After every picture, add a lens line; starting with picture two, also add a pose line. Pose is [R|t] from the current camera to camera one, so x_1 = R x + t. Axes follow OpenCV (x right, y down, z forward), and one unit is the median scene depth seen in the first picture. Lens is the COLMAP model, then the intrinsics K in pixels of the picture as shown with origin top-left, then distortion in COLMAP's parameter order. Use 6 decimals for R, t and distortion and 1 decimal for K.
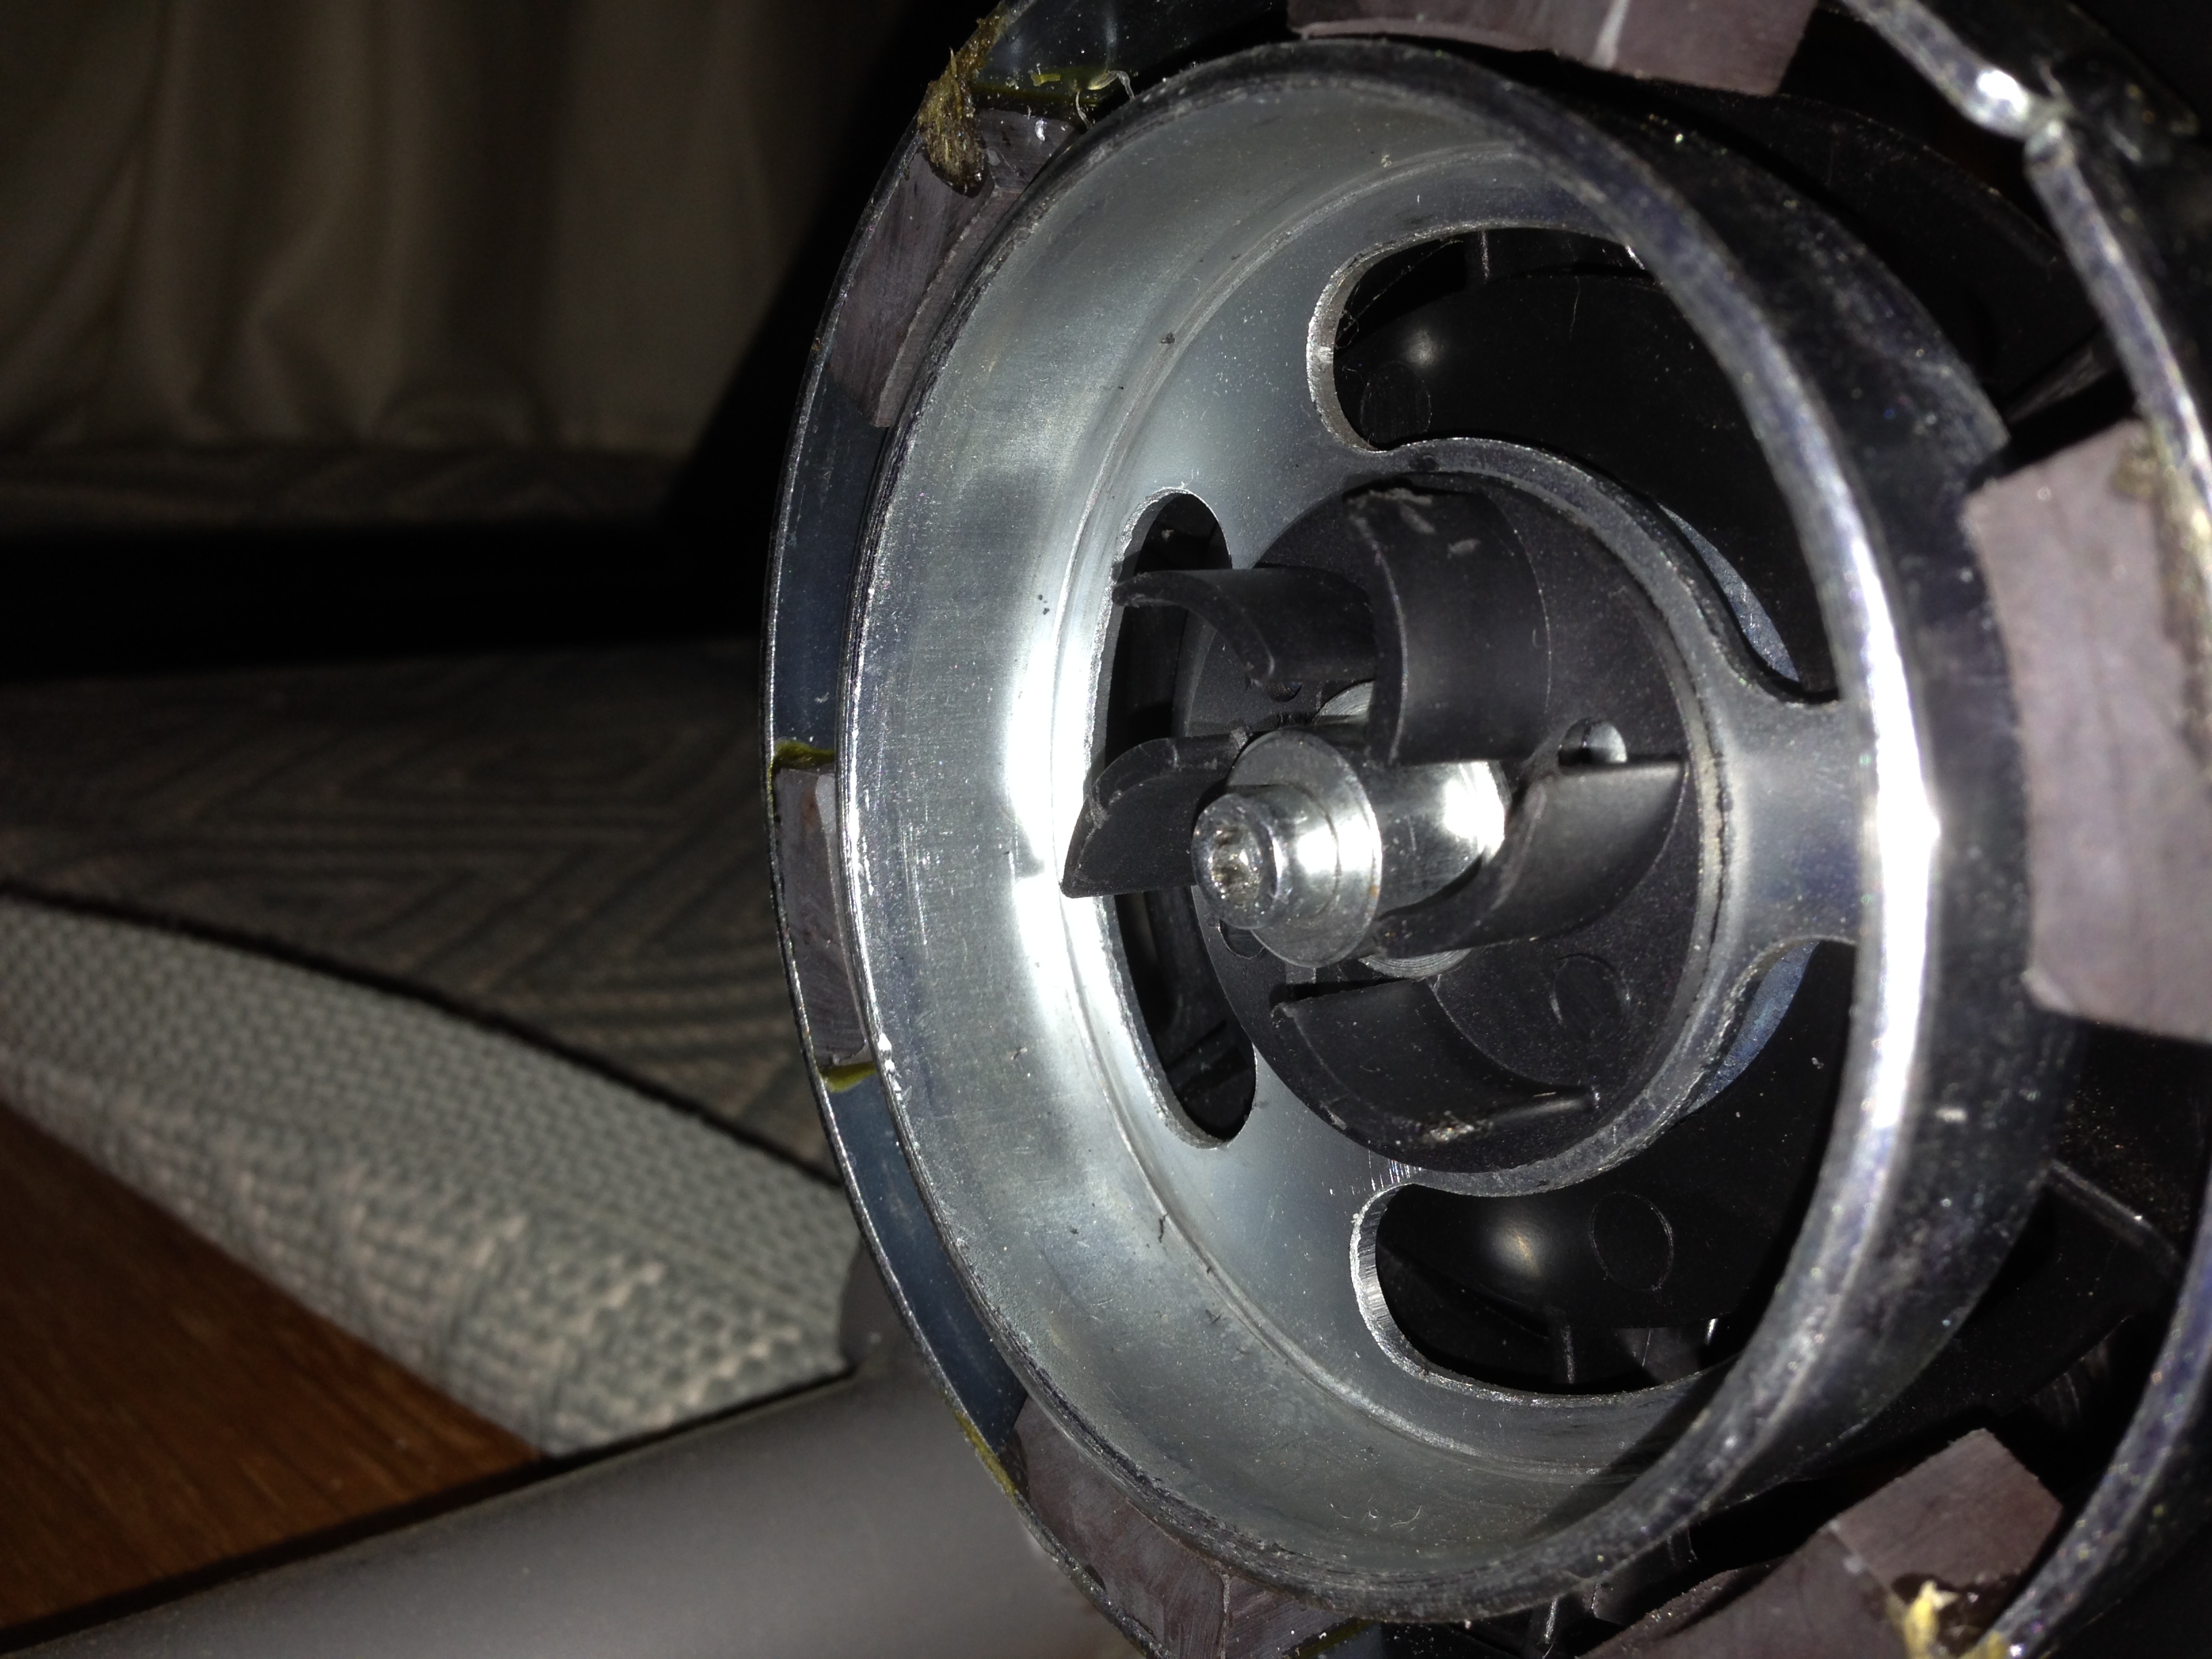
lens RADIAL K [[2087.0, 0, 1106.0], [0, 2087.0, 829.5], [0, 0, 1]] dist [-0.002941, -0.257811]
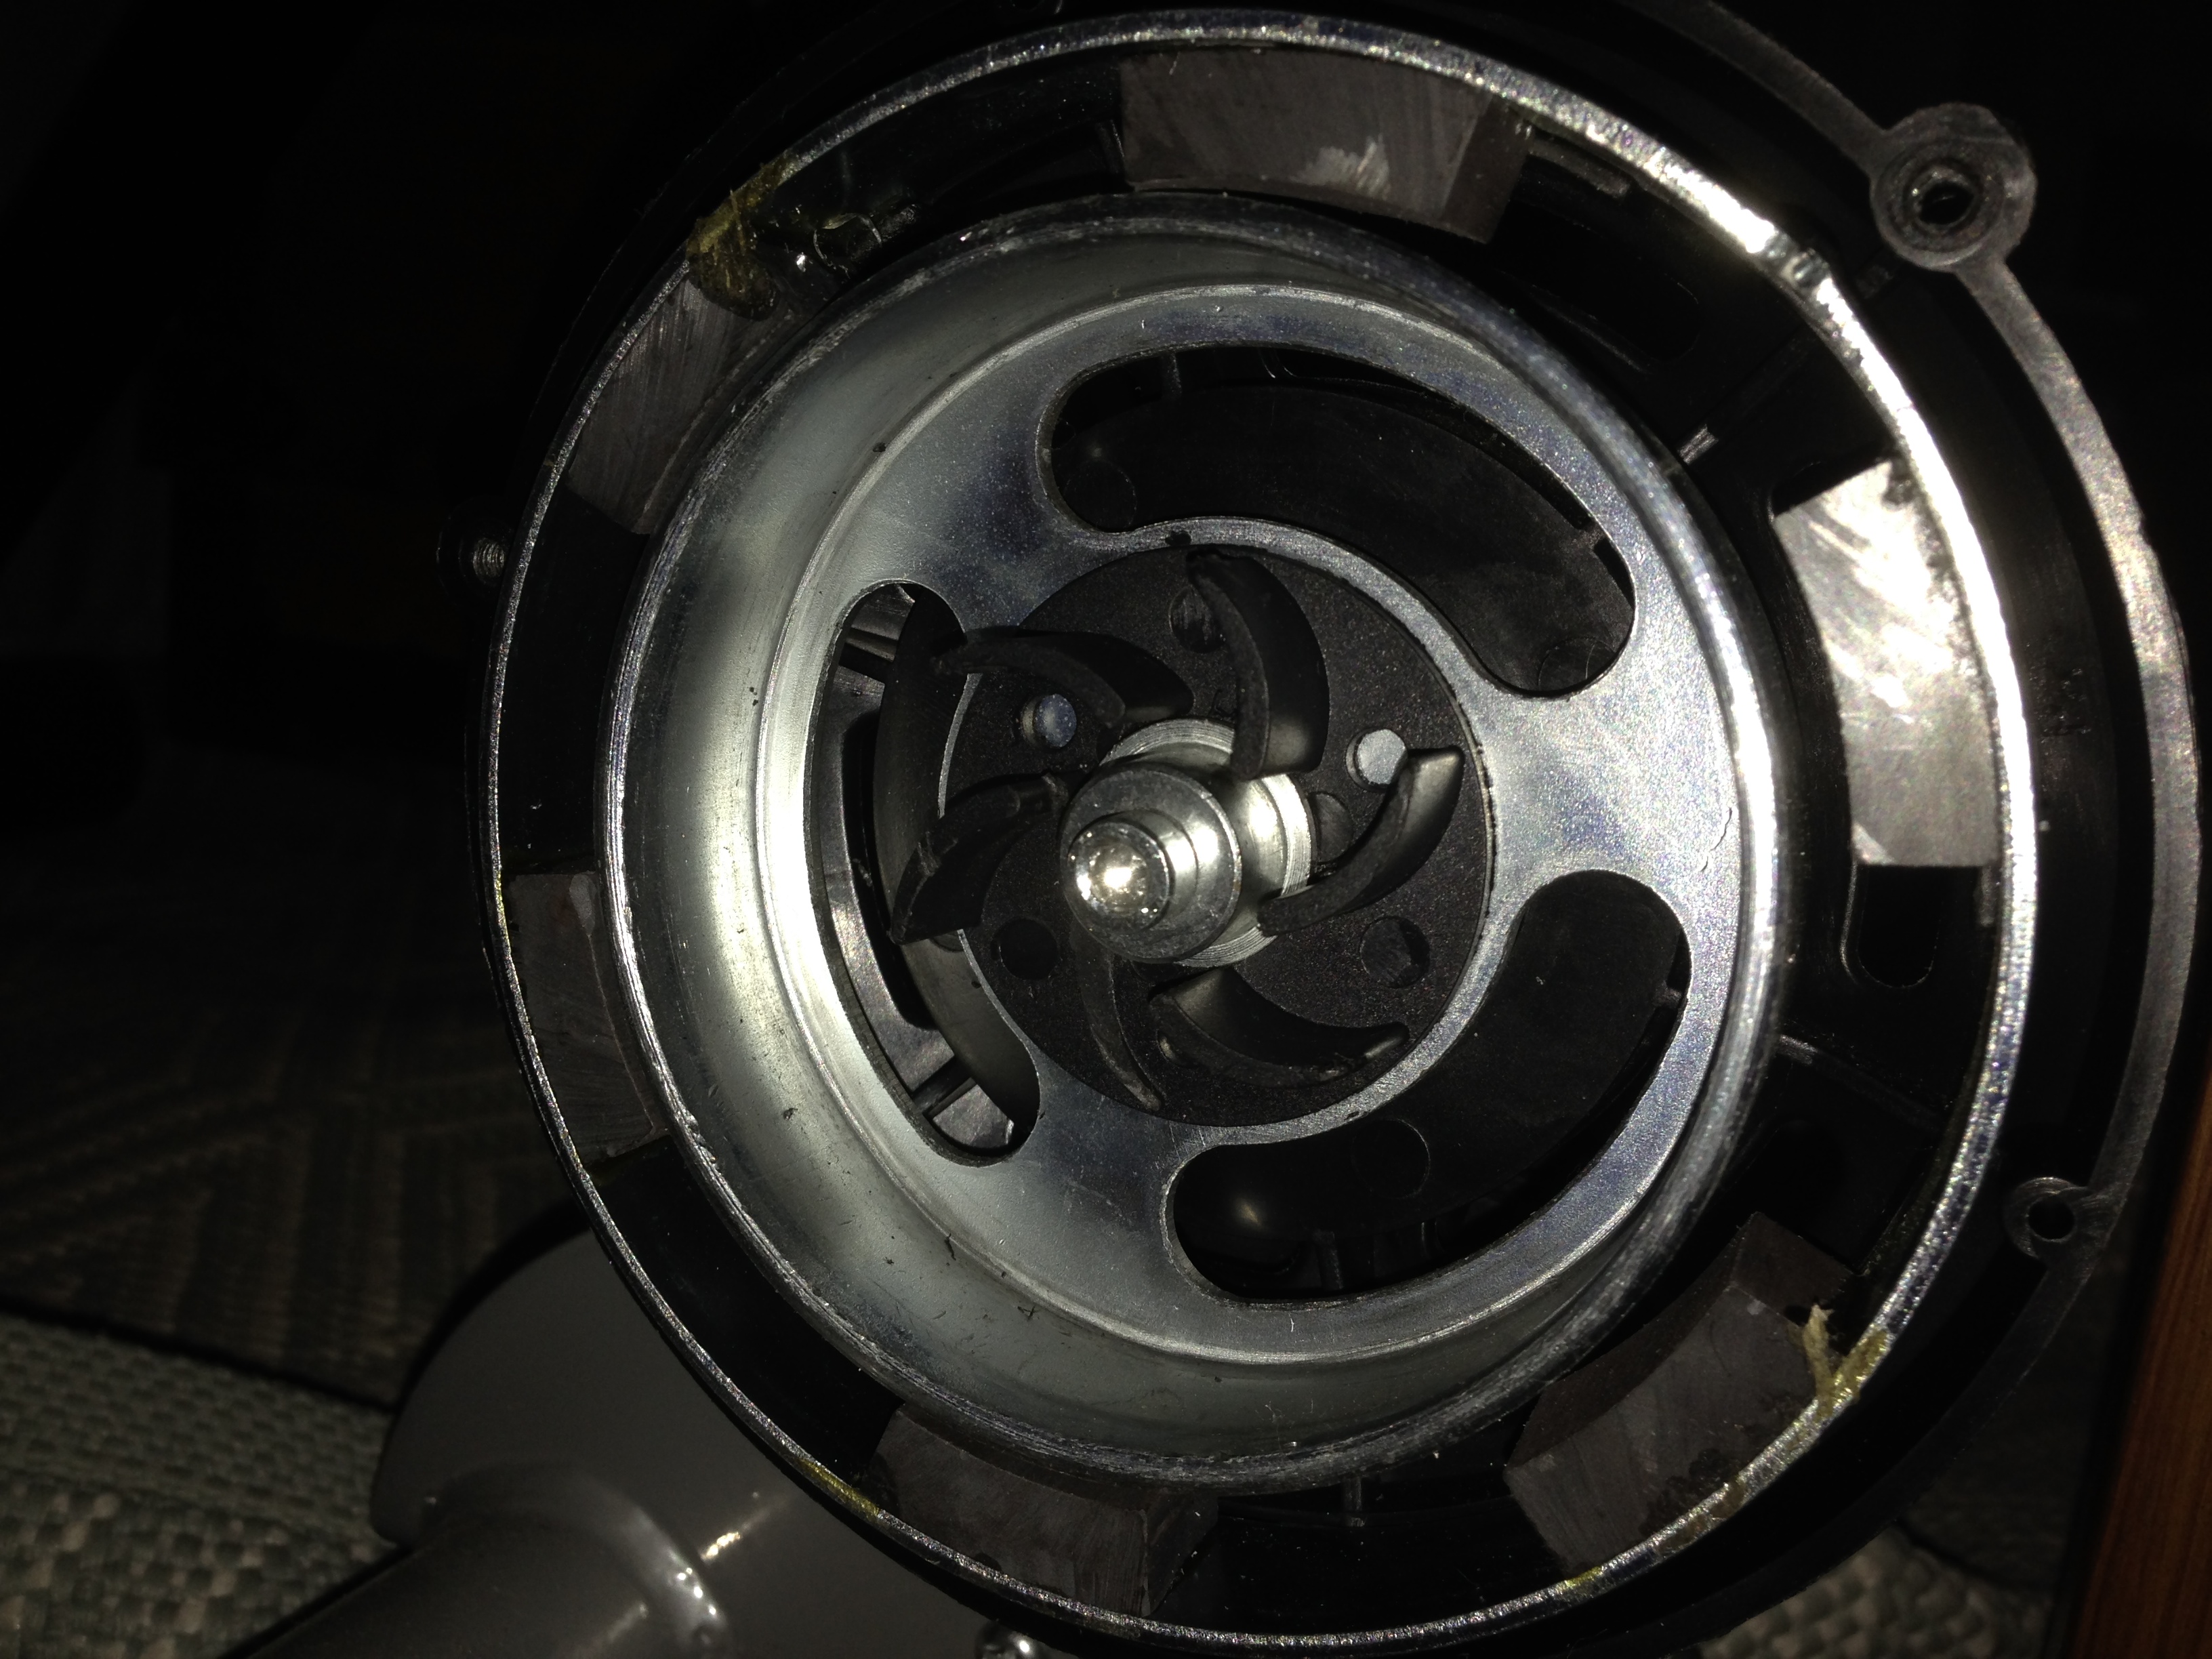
lens RADIAL K [[2136.5, 0, 1106.0], [0, 2136.5, 829.5], [0, 0, 1]] dist [-0.062624, -0.004623]
pose [[0.887600, -0.098228, 0.450019, -0.418013], [0.131170, 0.990447, -0.042525, 0.034492], [-0.441543, 0.096774, 0.892006, -0.059626]]
